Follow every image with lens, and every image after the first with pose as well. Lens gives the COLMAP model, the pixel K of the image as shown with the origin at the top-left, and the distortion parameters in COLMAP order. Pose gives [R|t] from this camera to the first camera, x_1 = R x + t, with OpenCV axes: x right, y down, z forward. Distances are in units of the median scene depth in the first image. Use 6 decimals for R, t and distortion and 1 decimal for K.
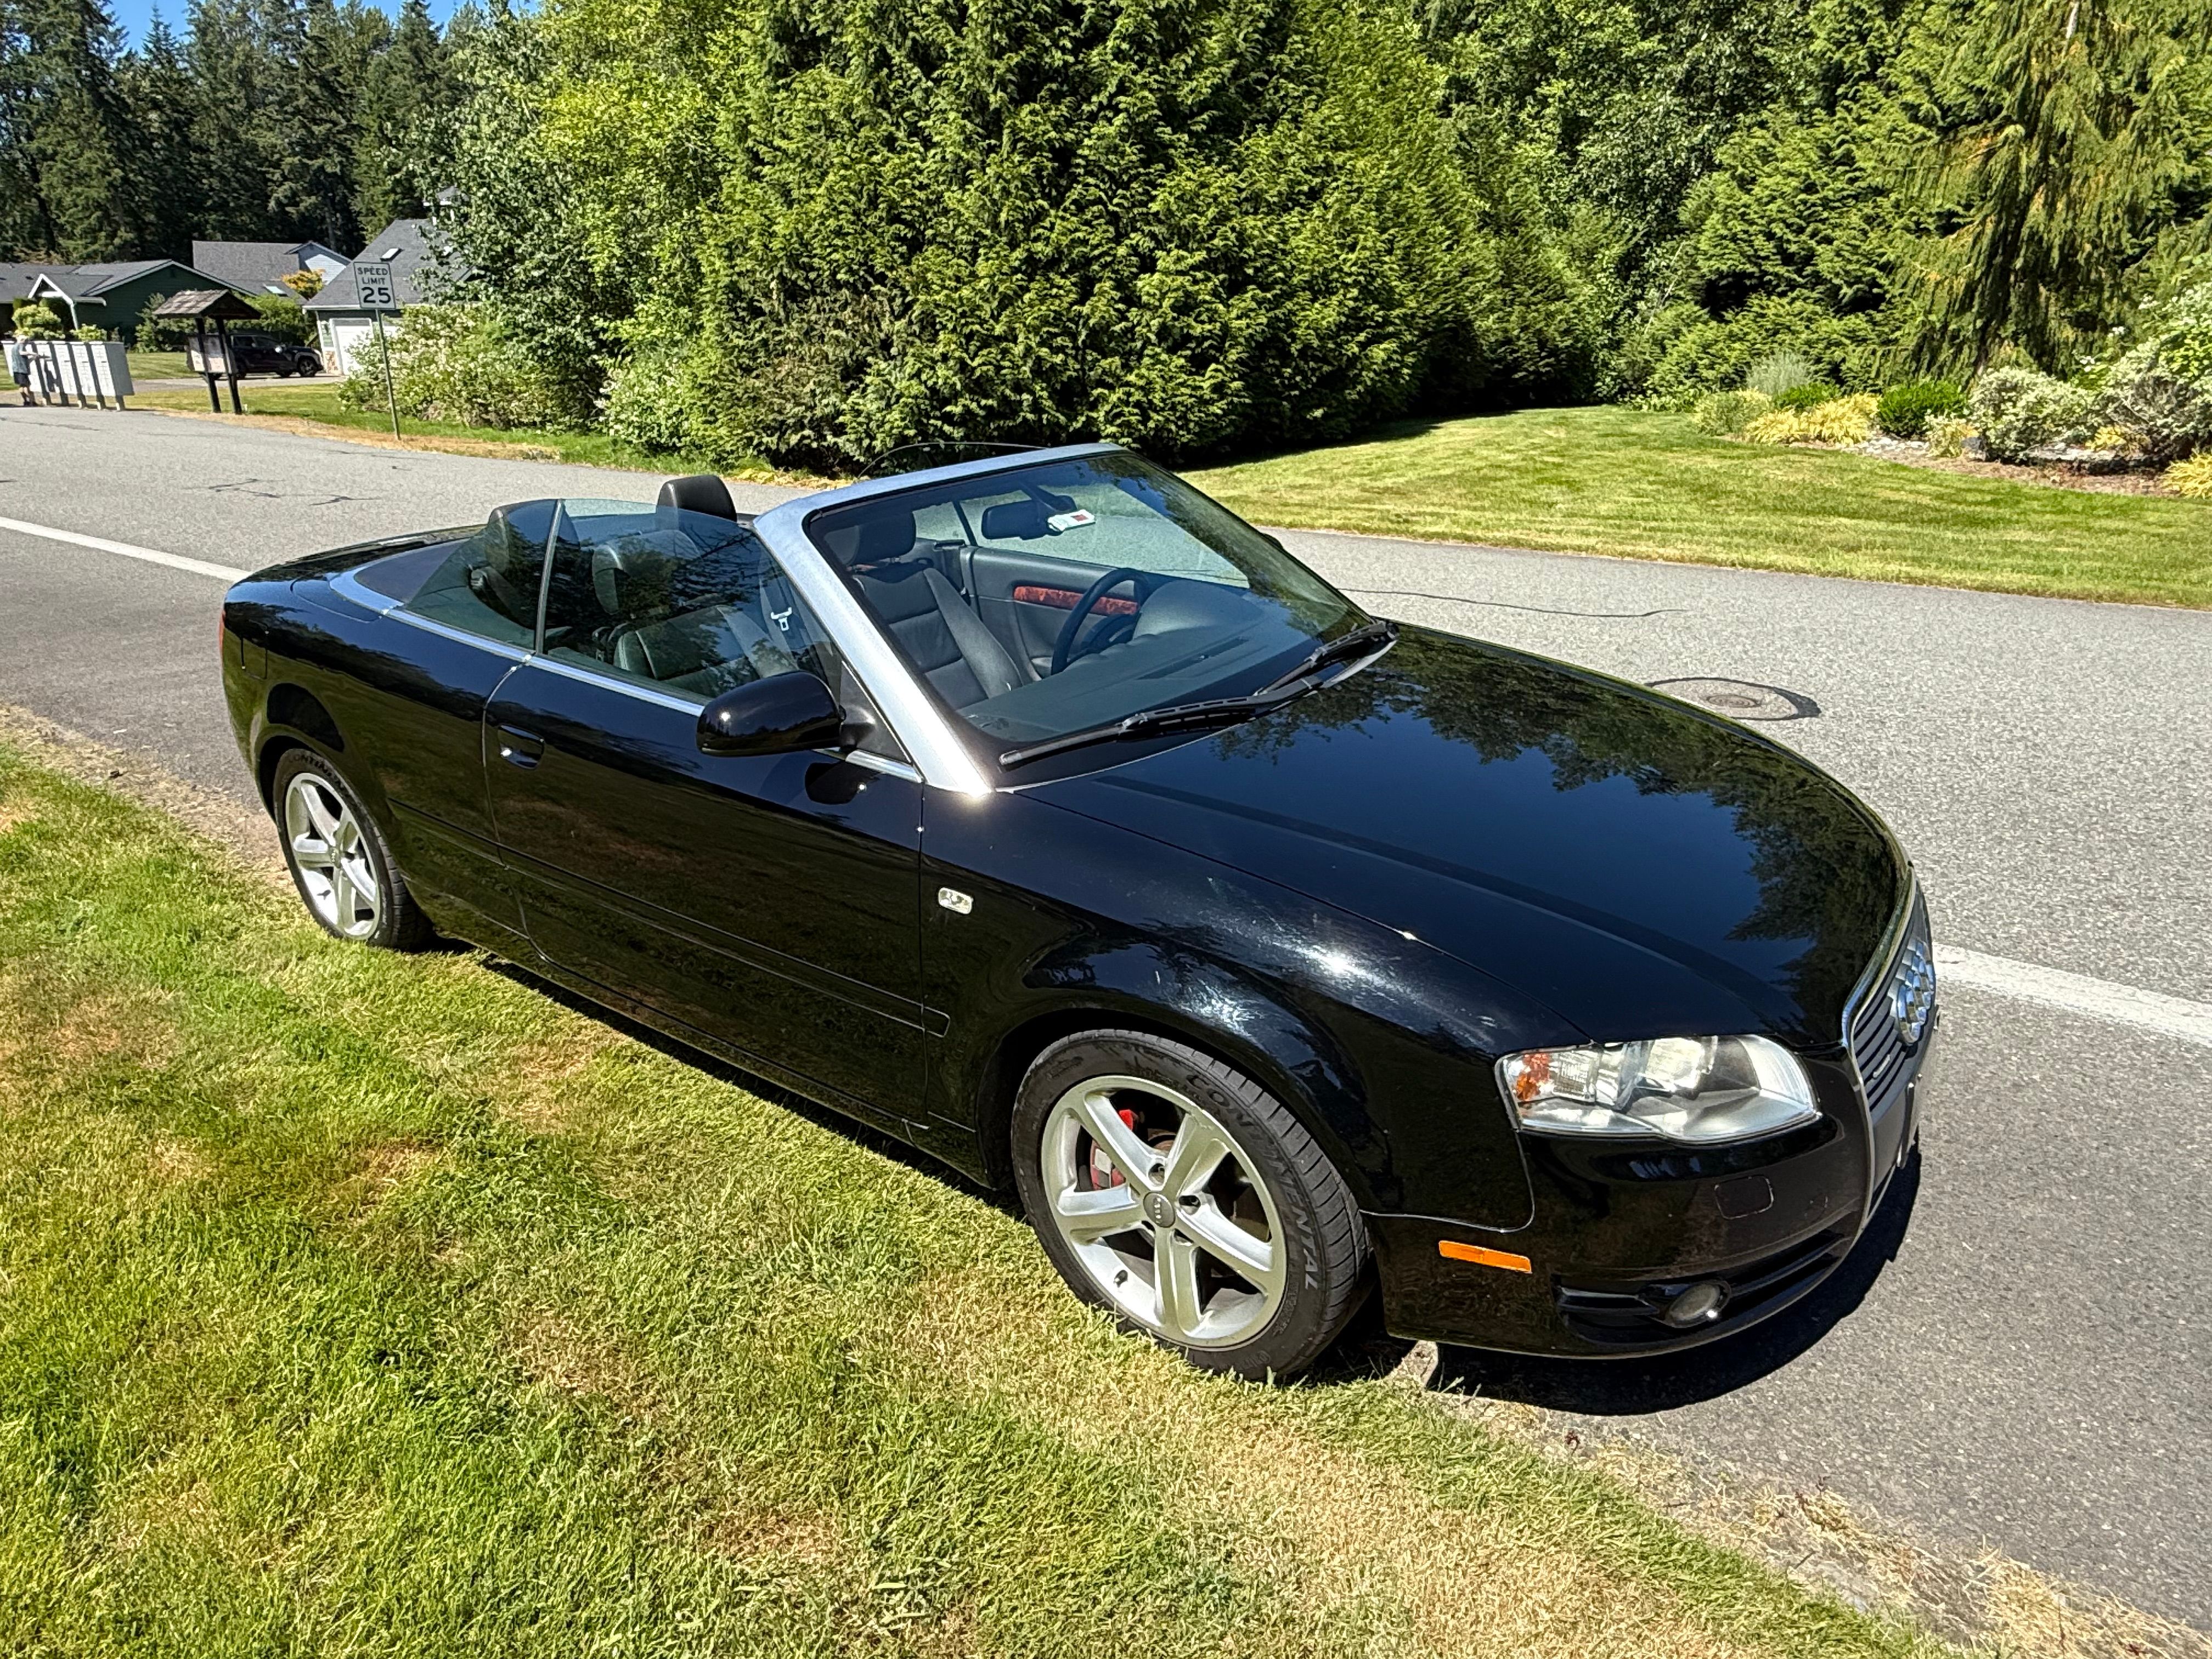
lens RADIAL K [[1311.6, 0, 1088.3], [0, 1311.6, 834.8], [0, 0, 1]] dist [-0.008035, 0.004243]
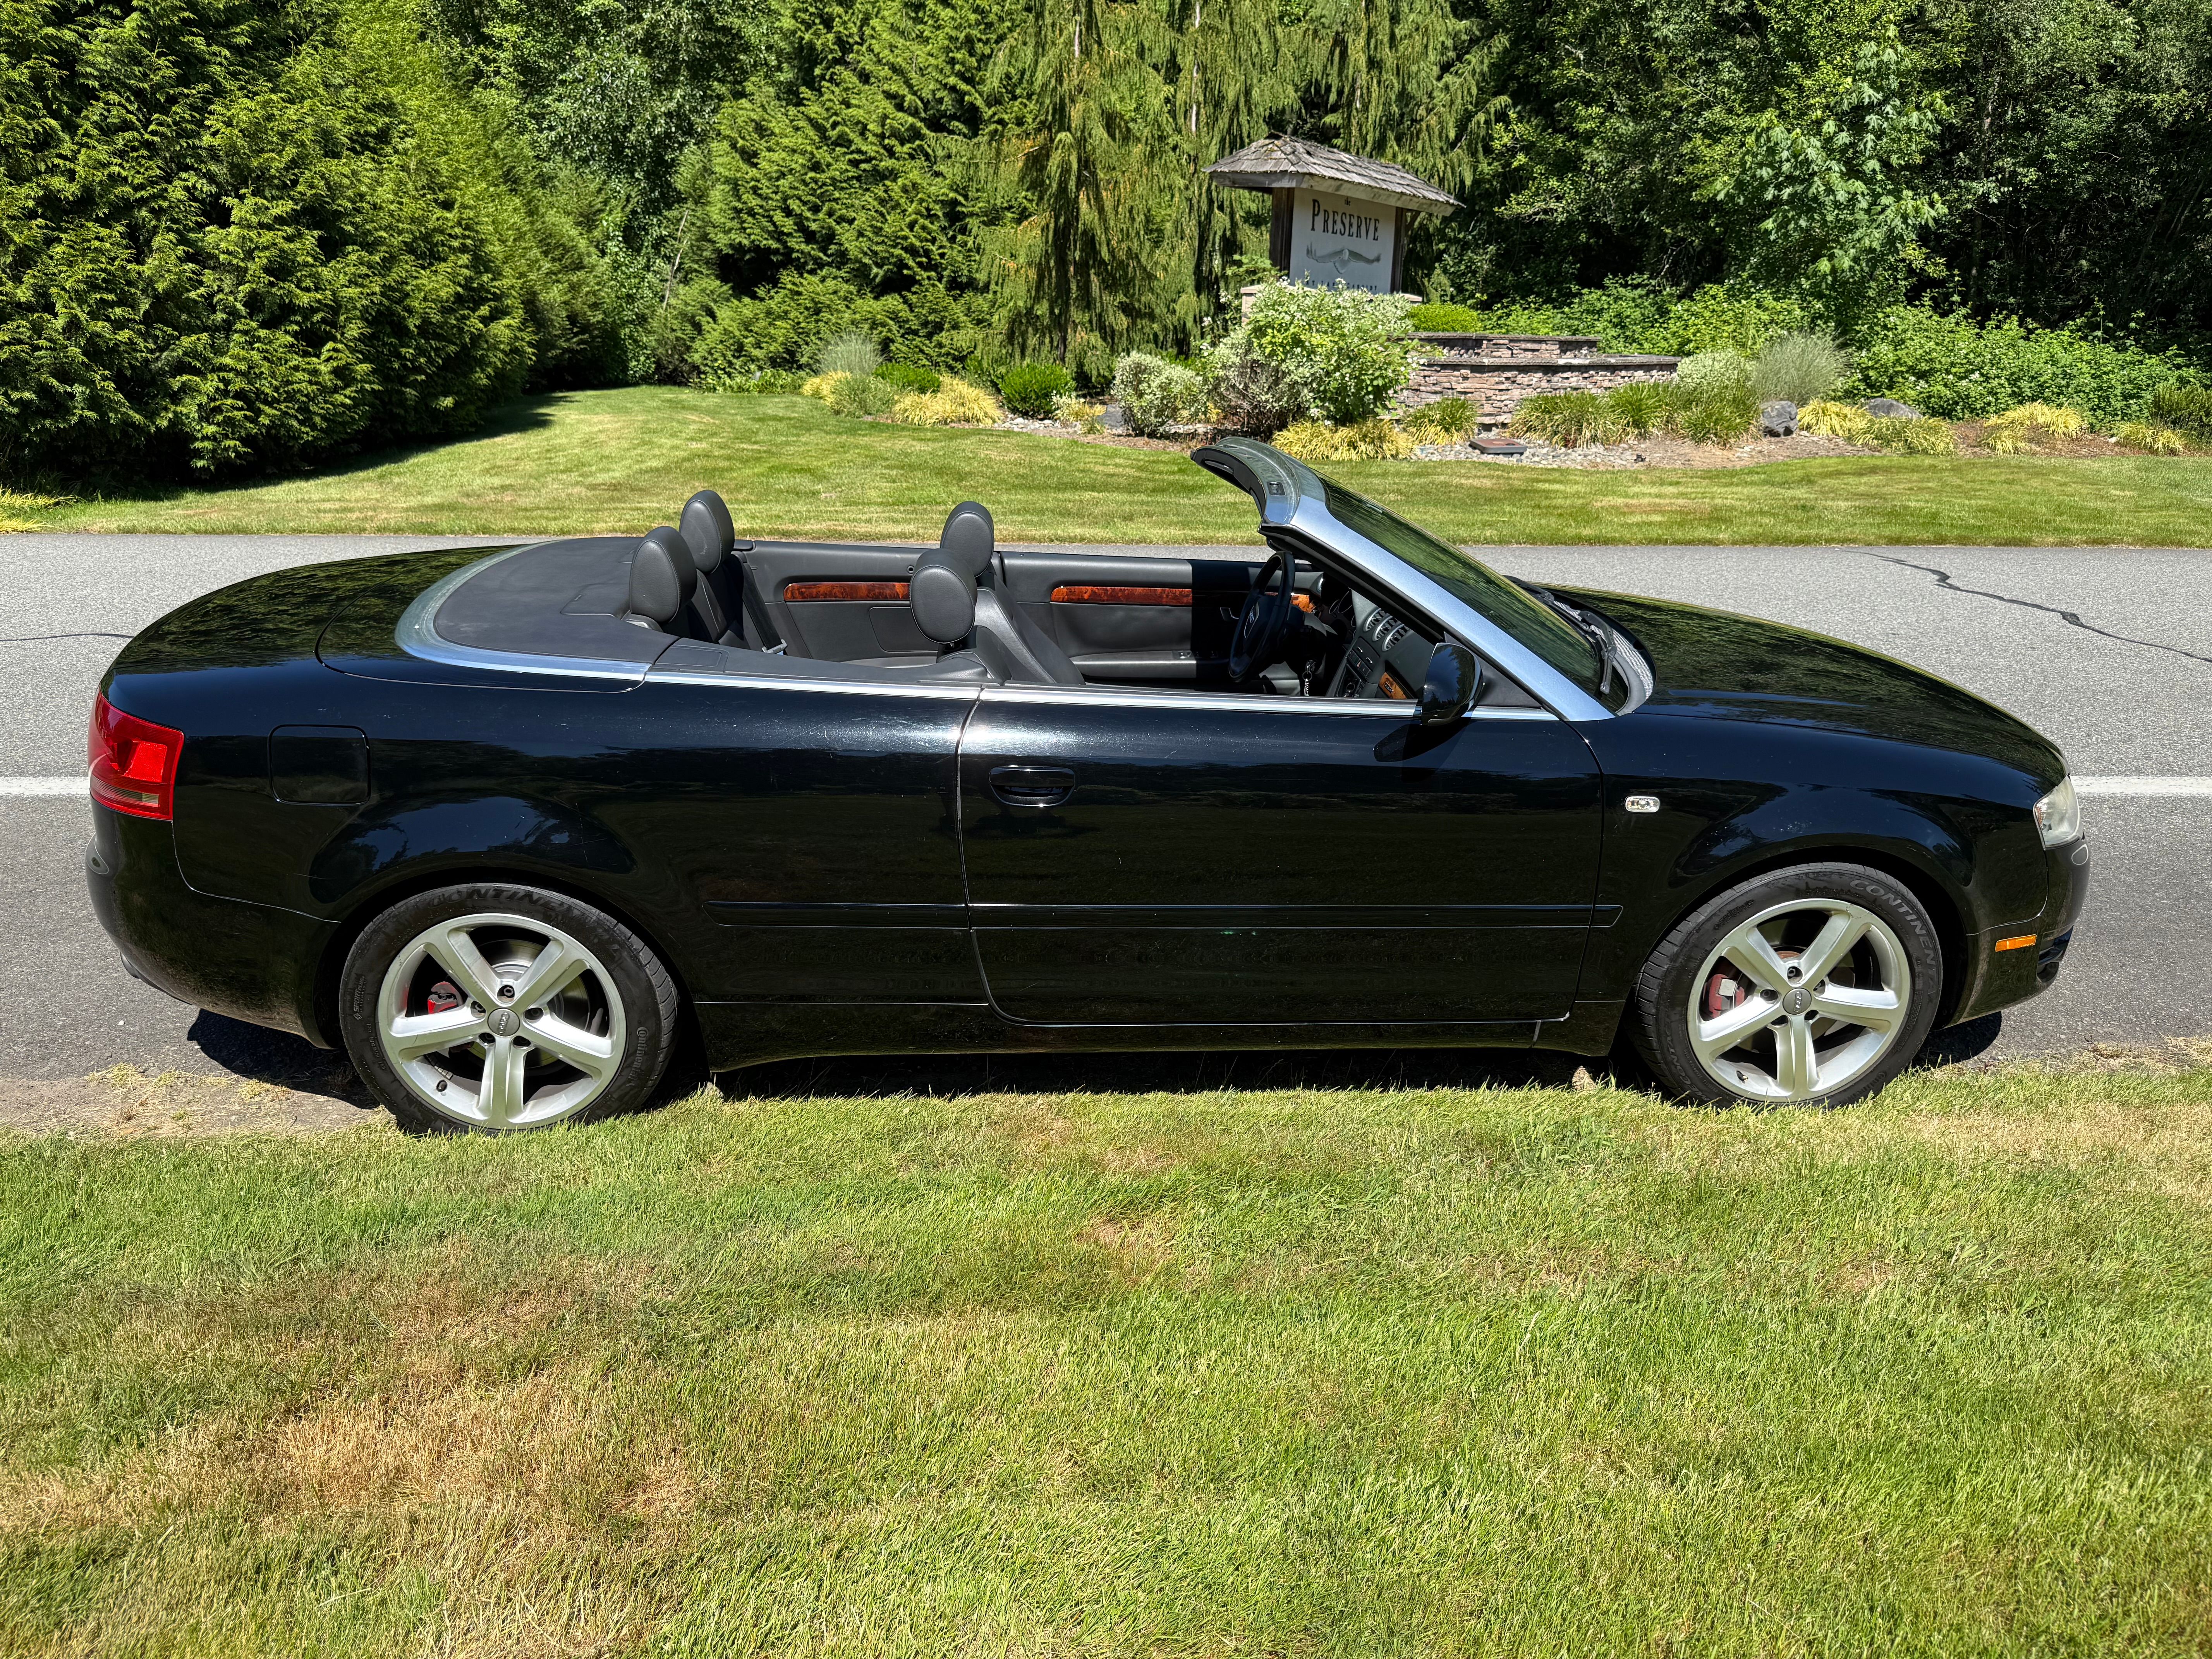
lens RADIAL K [[1506.2, 0, 1101.5], [0, 1506.2, 836.7], [0, 0, 1]] dist [0.003241, -0.014359]
pose [[0.773781, -0.190061, 0.604267, -0.138814], [0.205713, 0.977619, 0.044071, -0.009257], [-0.599120, 0.090204, 0.795562, 0.018484]]
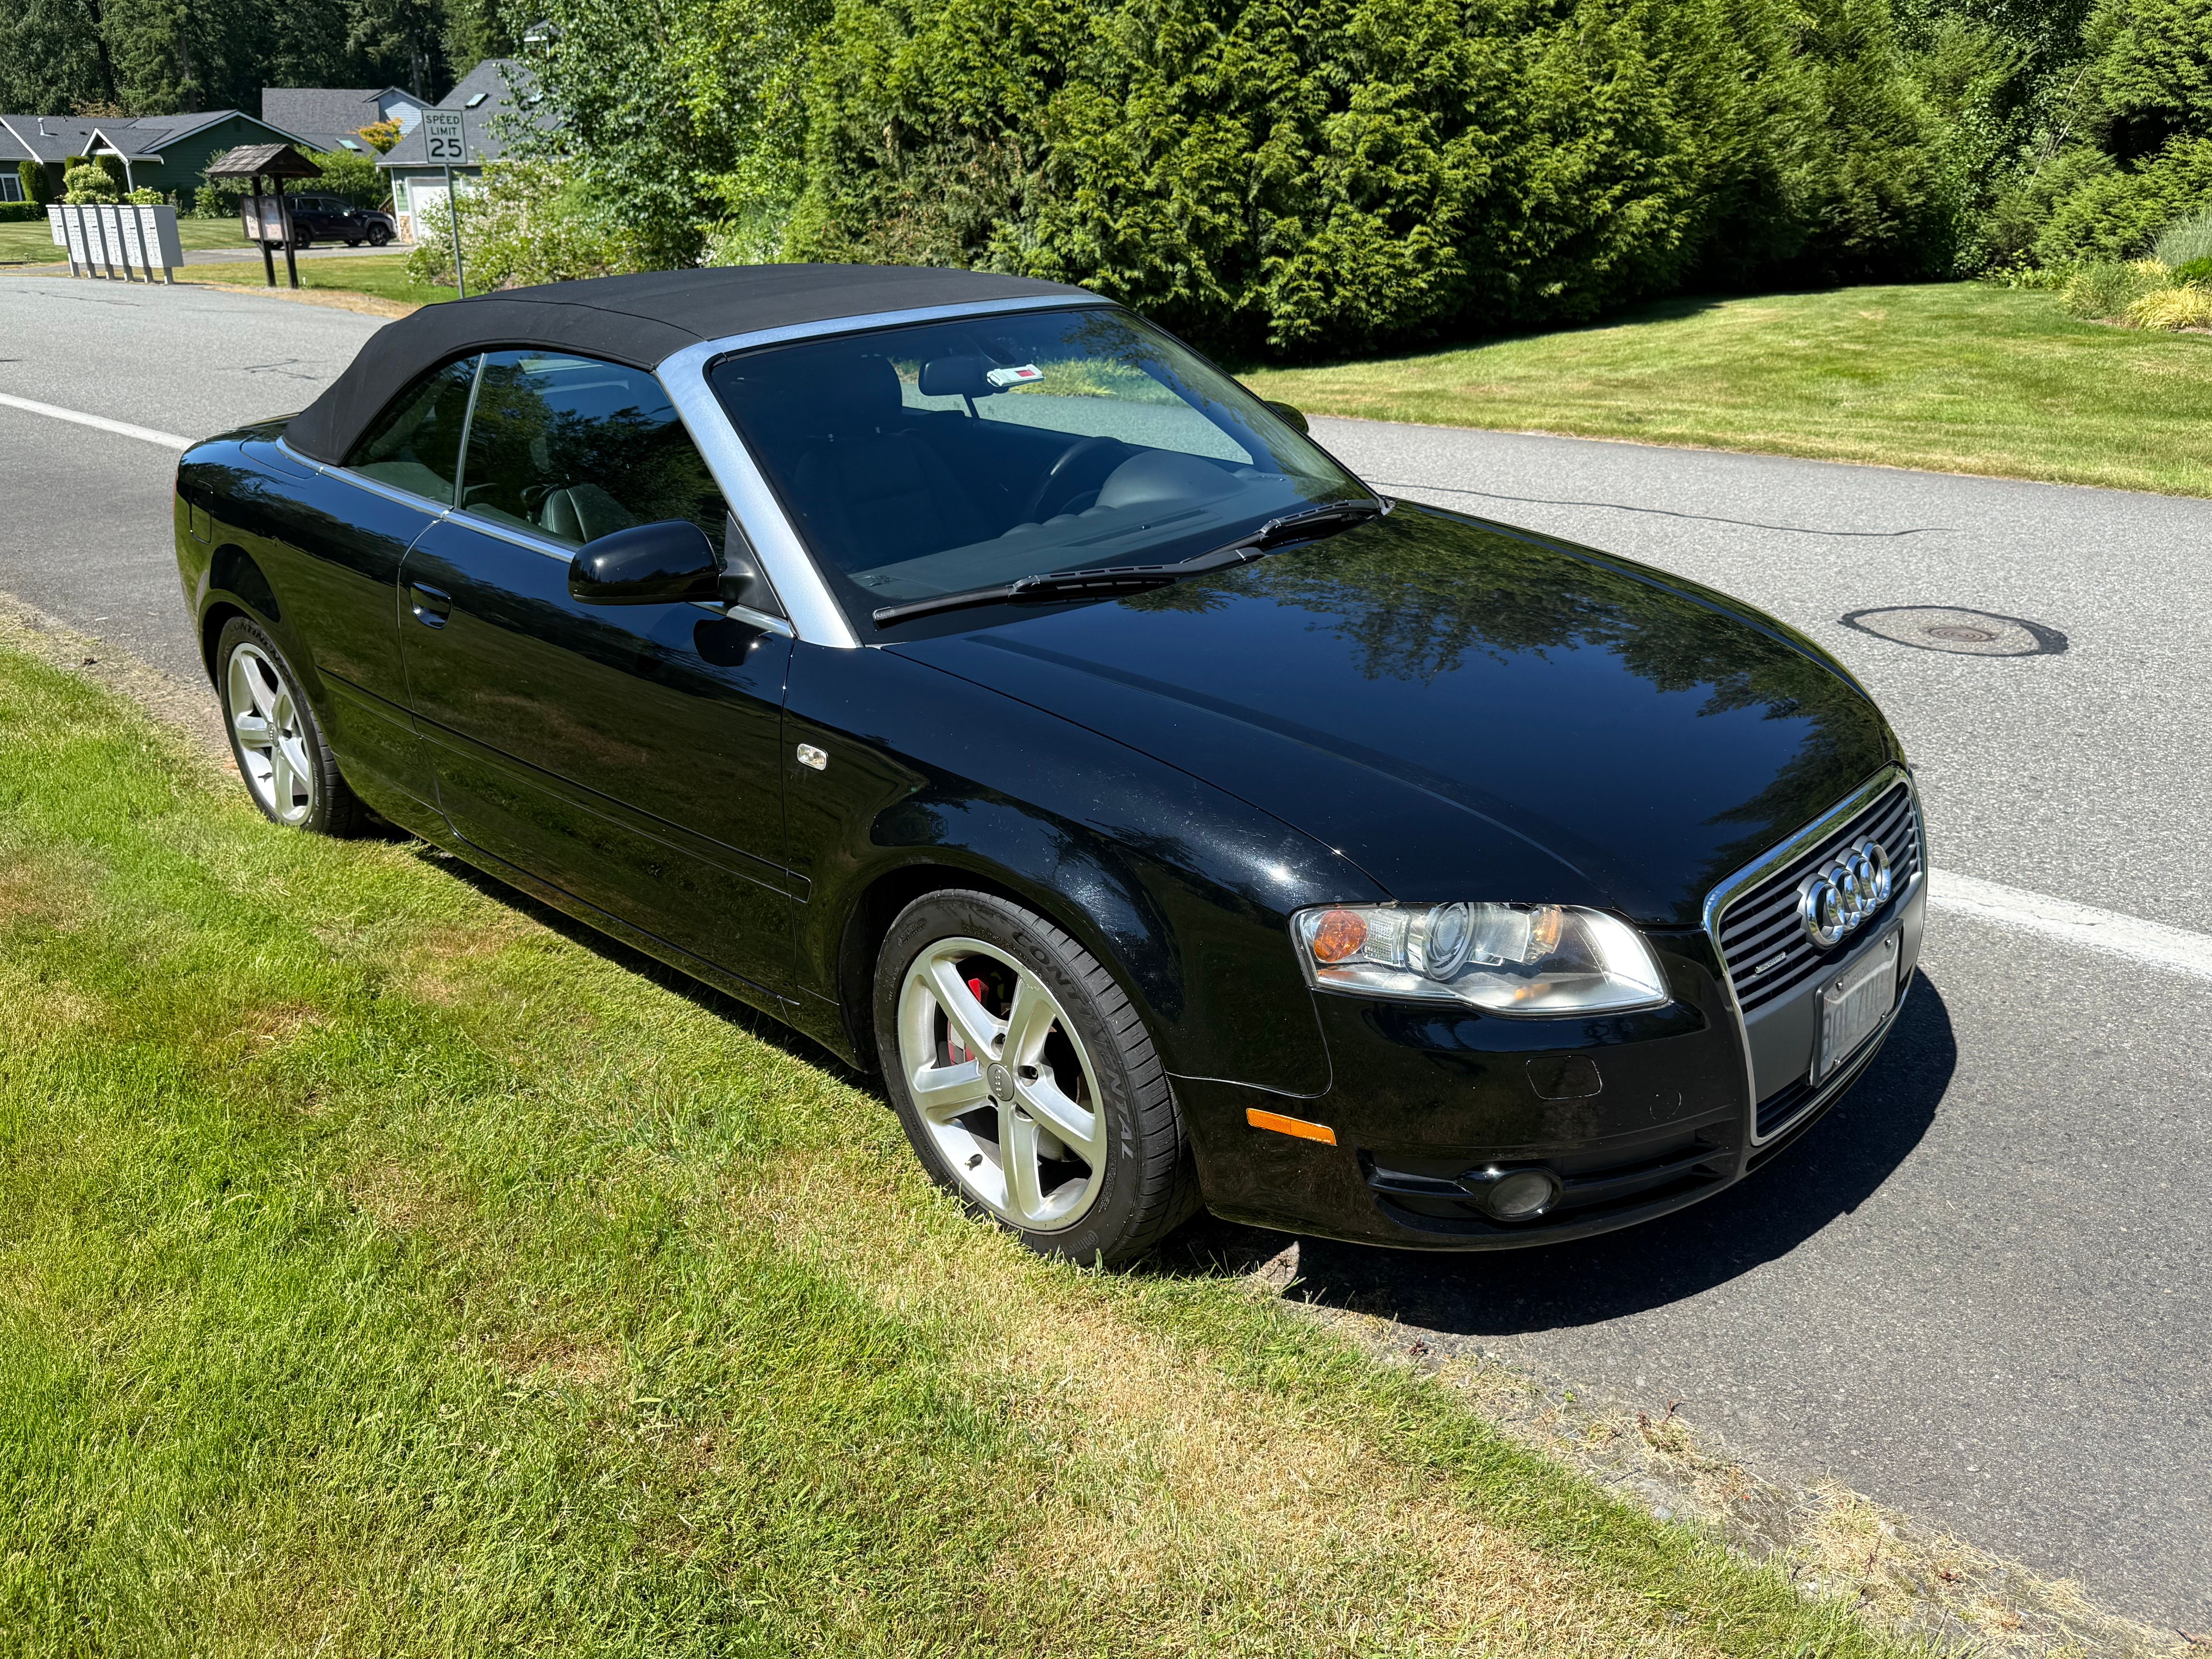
lens RADIAL K [[1625.1, 0, 1094.2], [0, 1625.1, 837.4], [0, 0, 1]] dist [0.009889, -0.021879]
pose [[0.992675, 0.040796, -0.113723, 0.024492], [-0.039449, 0.999123, 0.014070, 0.008679], [0.114197, -0.009481, 0.993413, -0.015489]]
